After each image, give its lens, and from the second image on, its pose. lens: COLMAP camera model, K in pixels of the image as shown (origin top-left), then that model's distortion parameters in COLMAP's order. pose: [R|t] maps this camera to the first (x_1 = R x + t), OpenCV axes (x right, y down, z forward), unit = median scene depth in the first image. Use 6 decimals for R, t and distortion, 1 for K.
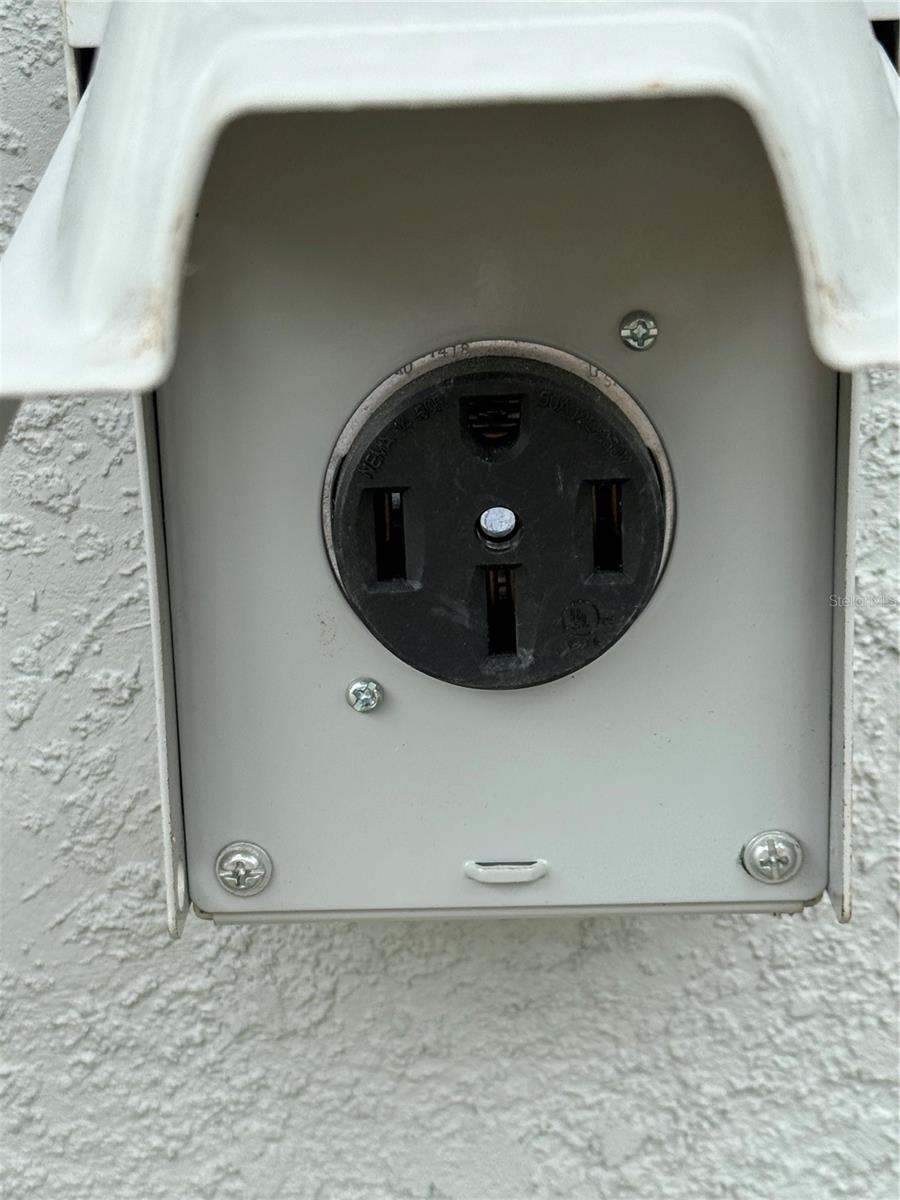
lens RADIAL K [[2520.5, 0, 445.8], [0, 2520.5, 596.8], [0, 0, 1]] dist [0.058554, 0.000000]
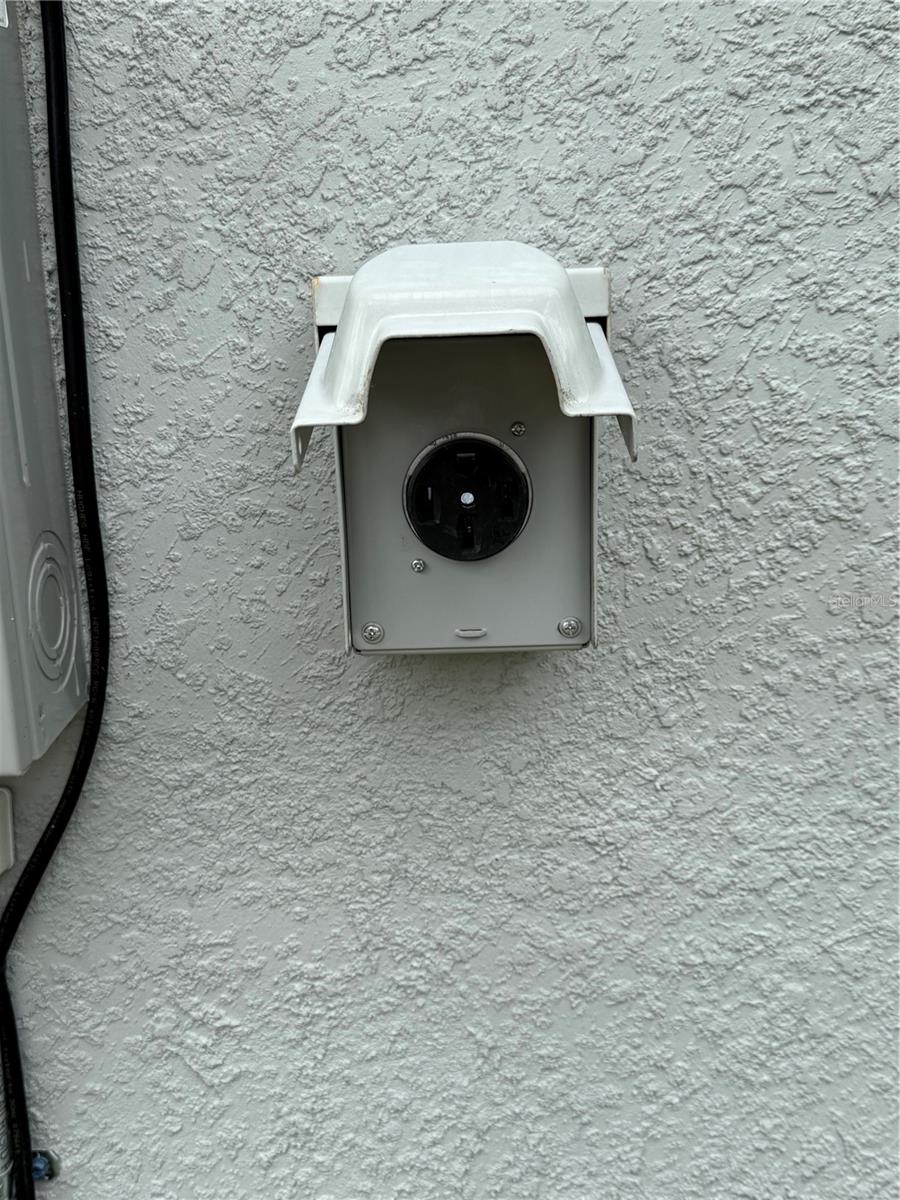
lens RADIAL K [[1407.7, 0, 456.2], [0, 1407.7, 605.4], [0, 0, 1]] dist [0.016923, 0.000000]
pose [[0.999966, -0.001267, 0.008148, -0.003206], [0.001552, 0.999386, -0.034996, 0.109436], [-0.008098, 0.035007, 0.999354, -0.413116]]
